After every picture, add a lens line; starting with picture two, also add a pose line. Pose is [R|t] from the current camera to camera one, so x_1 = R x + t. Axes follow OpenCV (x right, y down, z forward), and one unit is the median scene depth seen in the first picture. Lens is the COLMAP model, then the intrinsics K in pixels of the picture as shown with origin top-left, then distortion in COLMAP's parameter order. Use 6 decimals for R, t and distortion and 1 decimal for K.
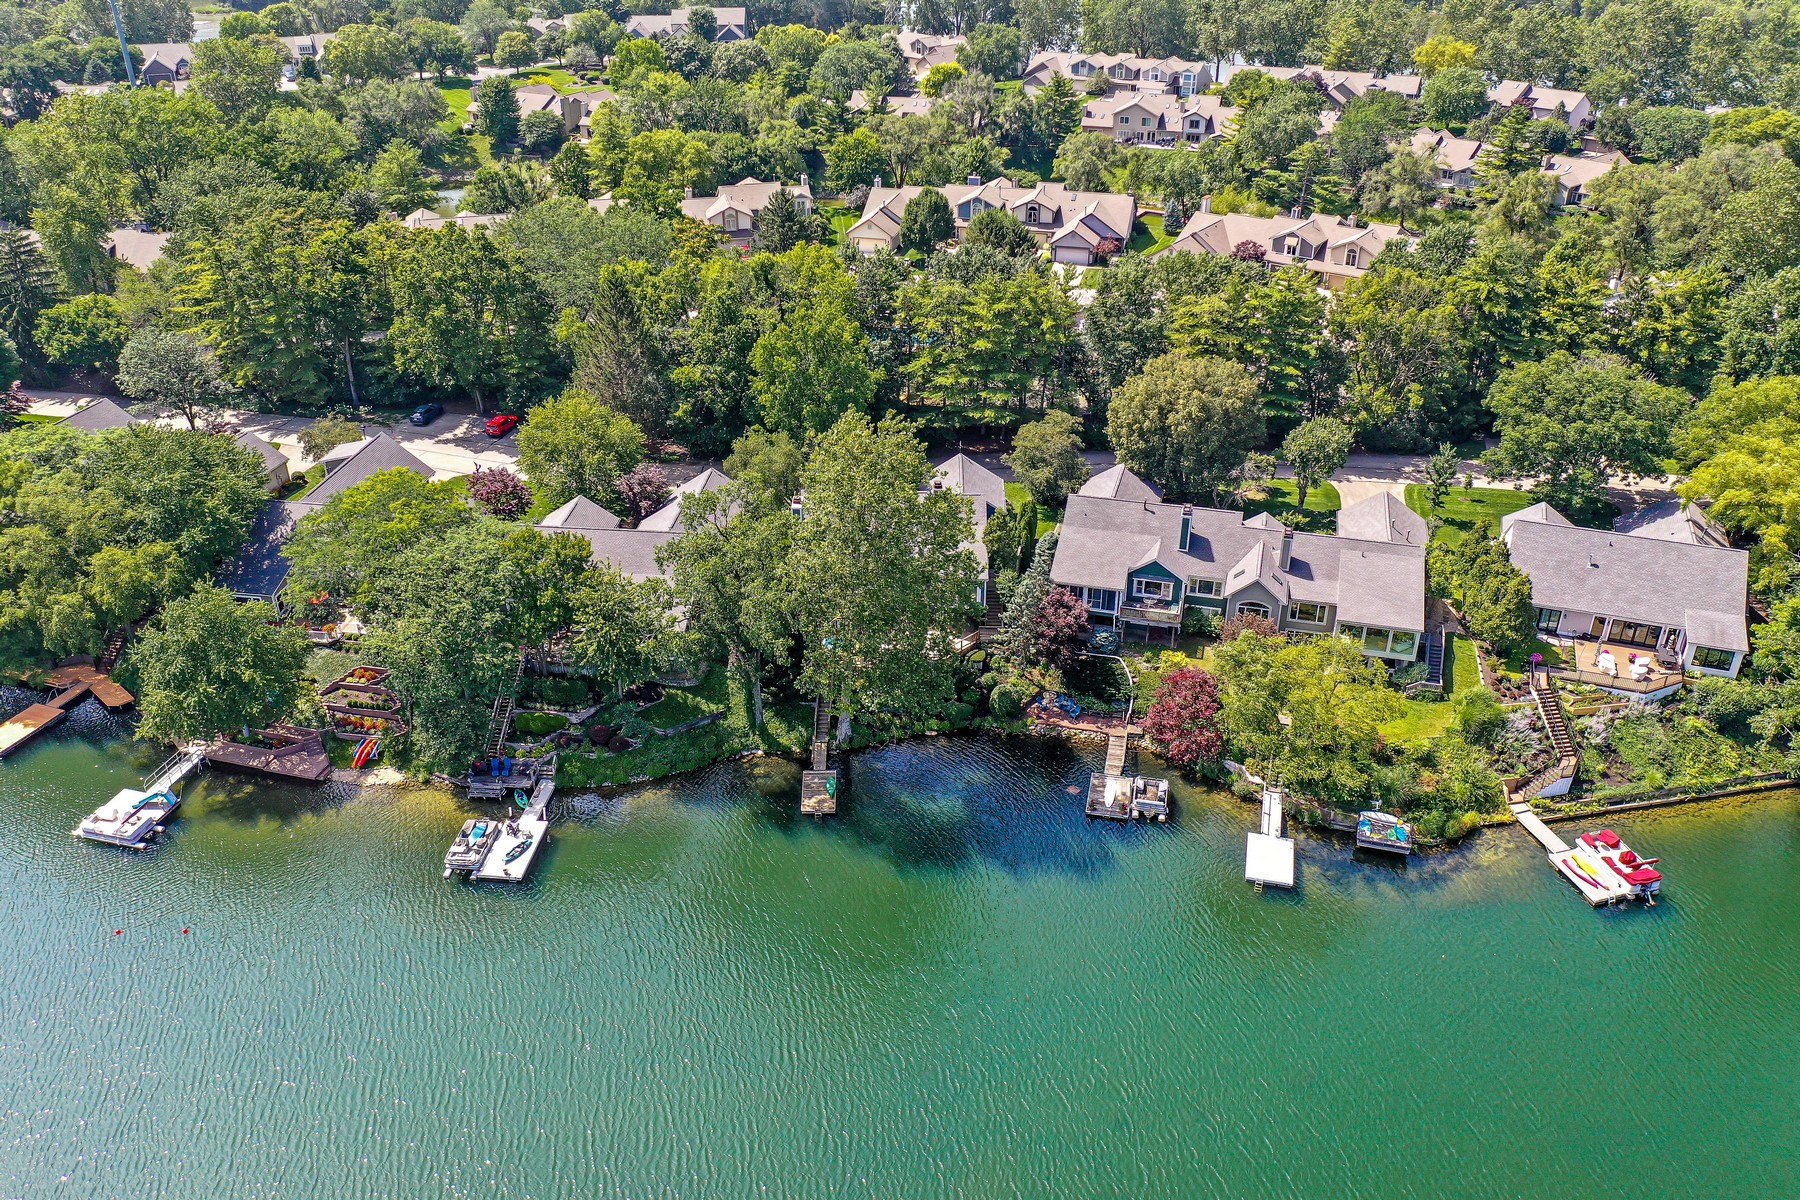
lens RADIAL K [[1419.5, 0, 900.0], [0, 1419.5, 600.0], [0, 0, 1]] dist [0.002958, -0.005127]
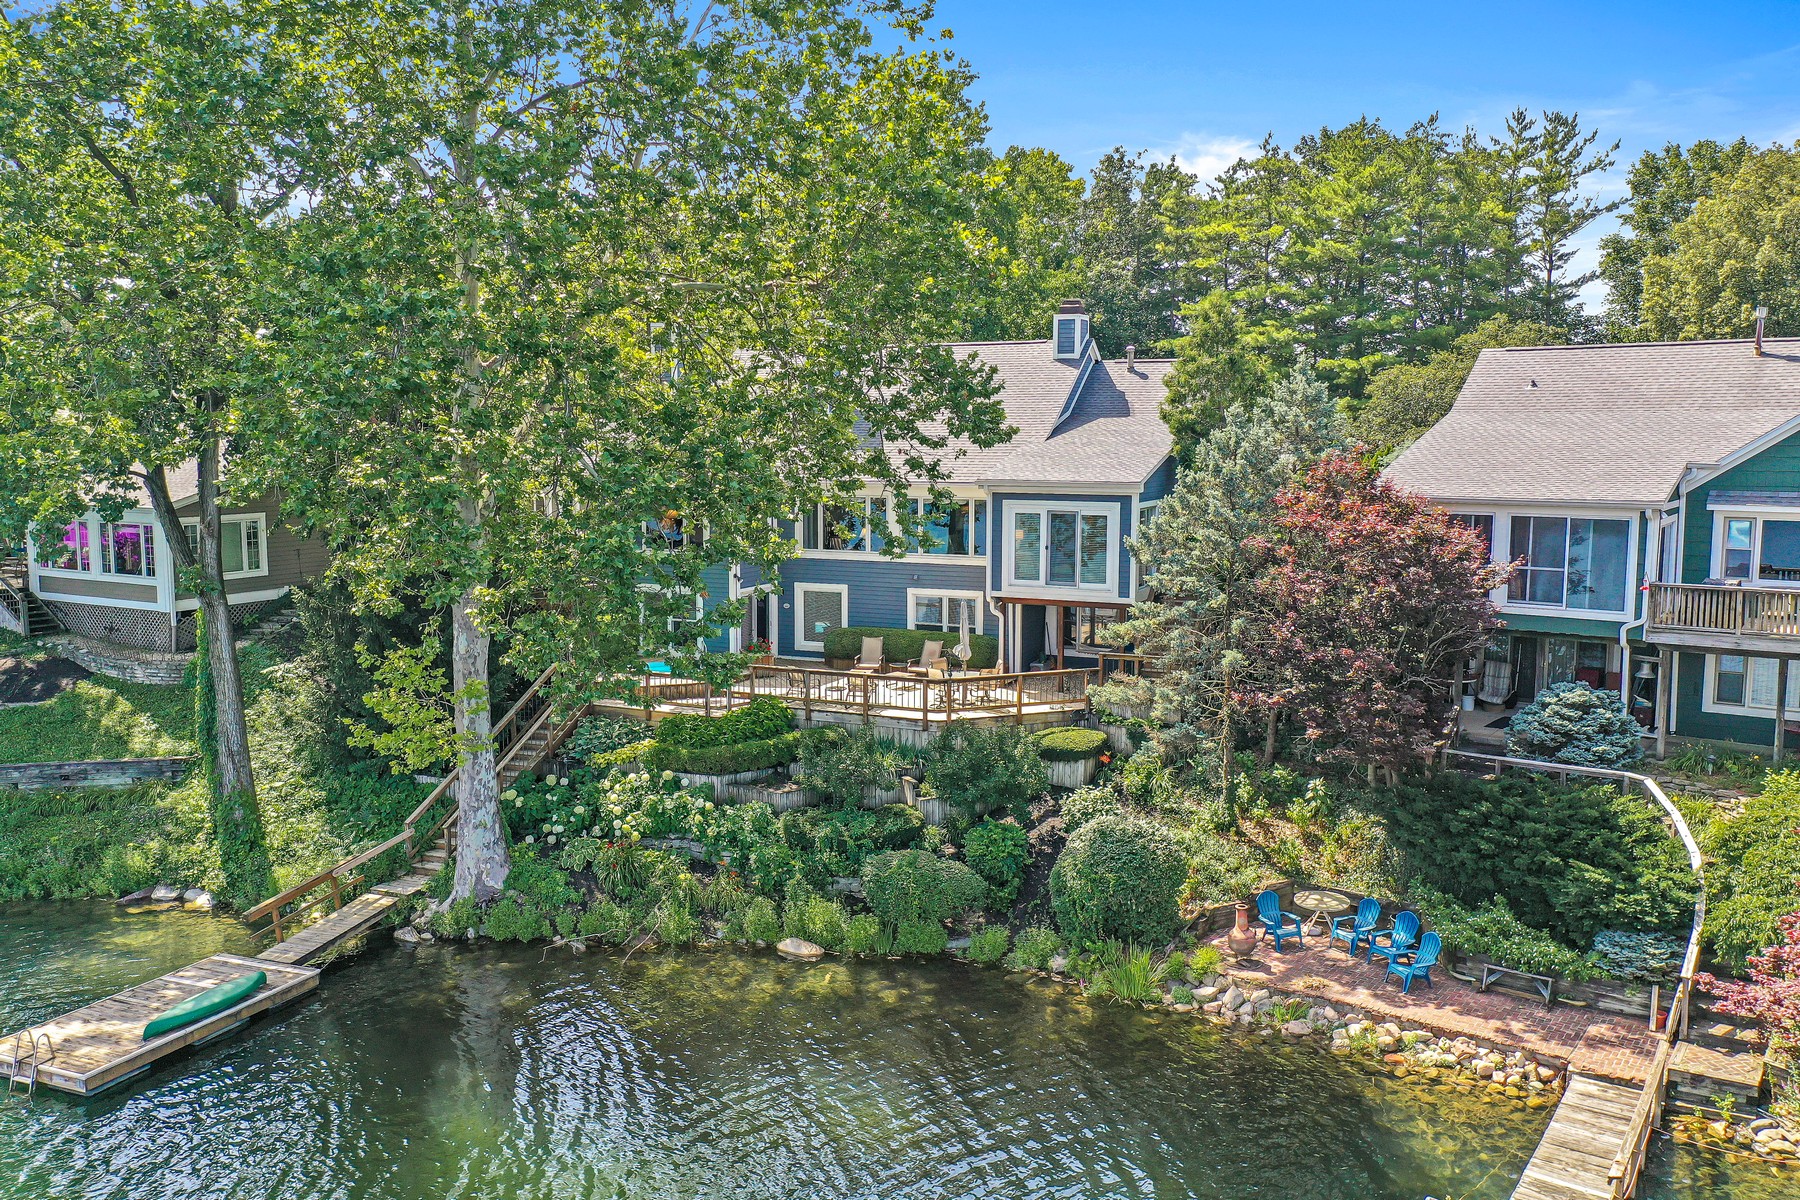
lens RADIAL K [[1419.5, 0, 900.0], [0, 1419.5, 600.0], [0, 0, 1]] dist [0.002958, -0.005127]
pose [[0.922398, 0.047712, -0.383284, 0.129995], [-0.195910, 0.913009, -0.357819, 0.121612], [0.332869, 0.405140, 0.851504, 0.747722]]
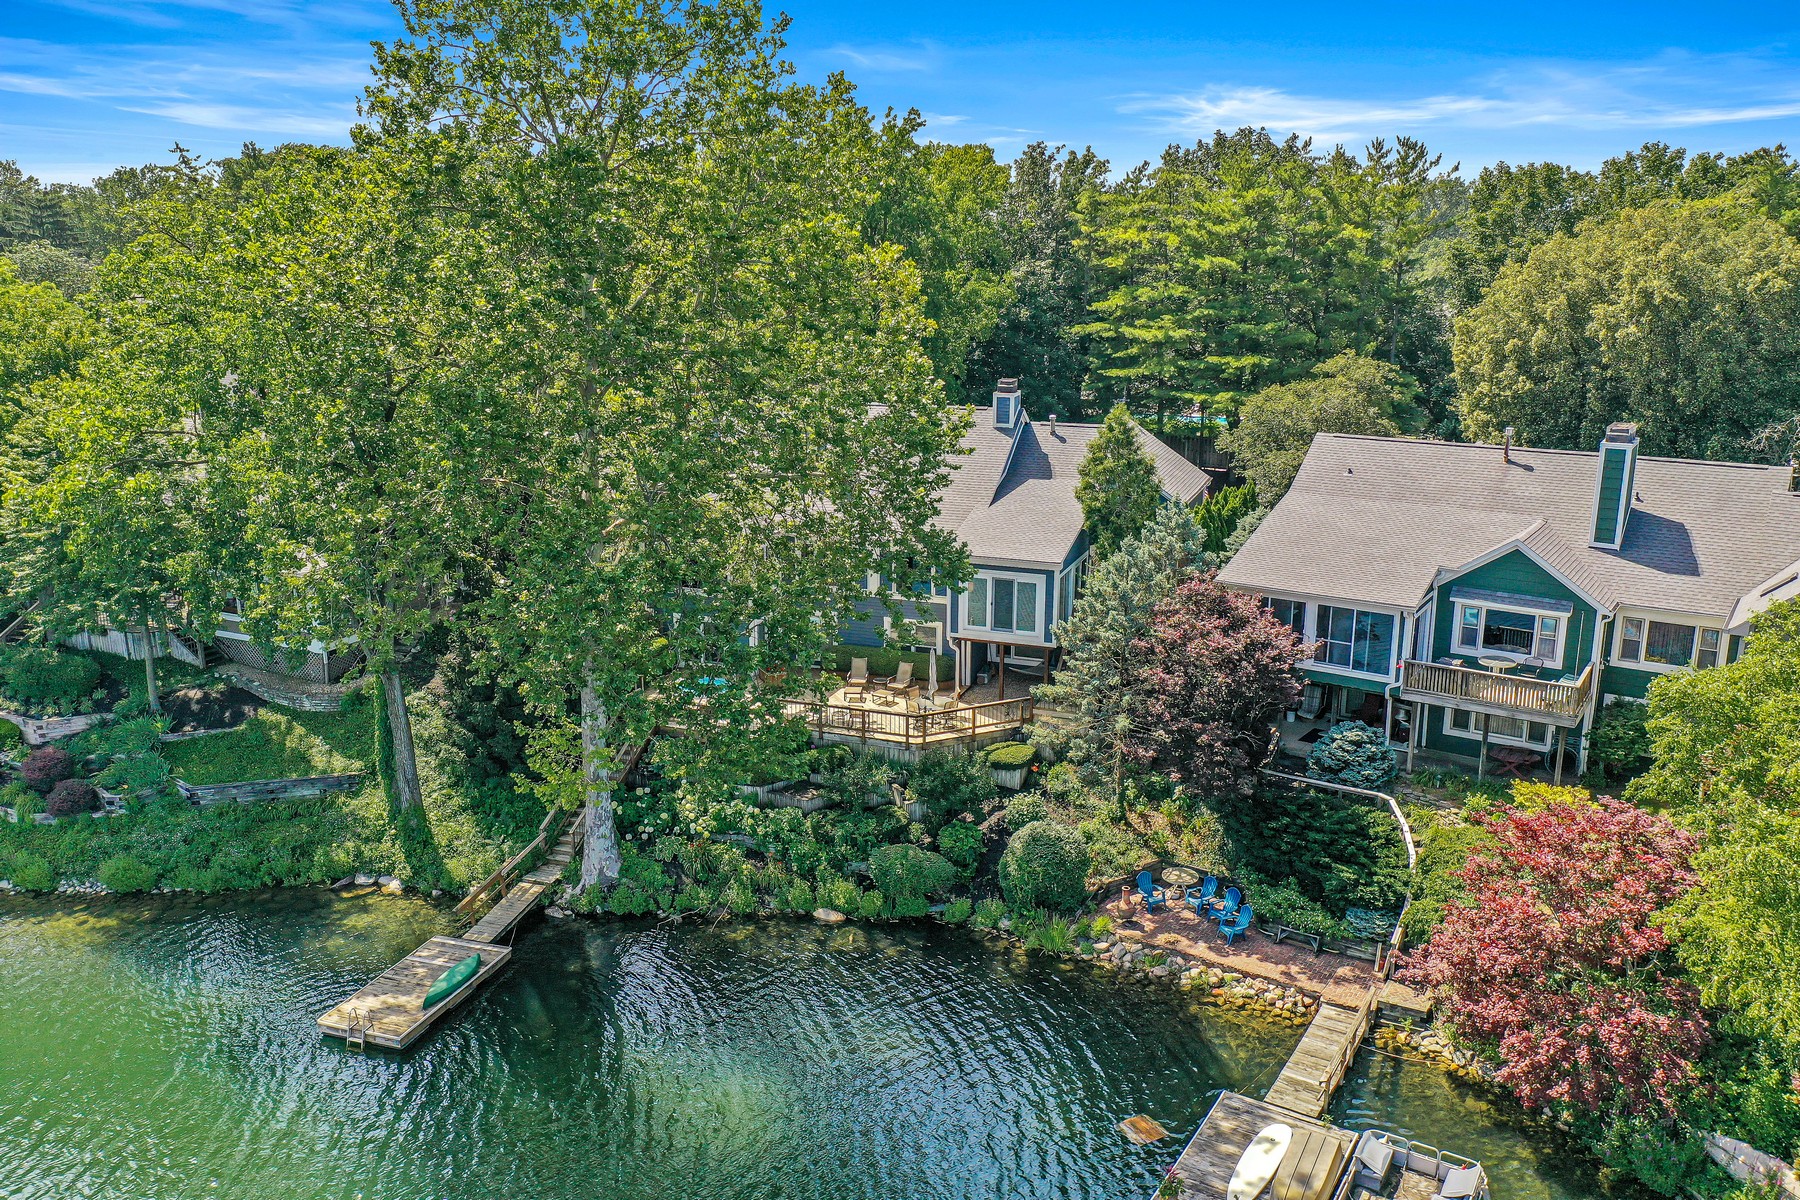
lens RADIAL K [[1419.5, 0, 900.0], [0, 1419.5, 600.0], [0, 0, 1]] dist [0.002958, -0.005127]
pose [[0.944646, 0.084521, -0.317017, 0.147430], [-0.166415, 0.956162, -0.240956, 0.099147], [0.282754, 0.280375, 0.917300, 0.626228]]
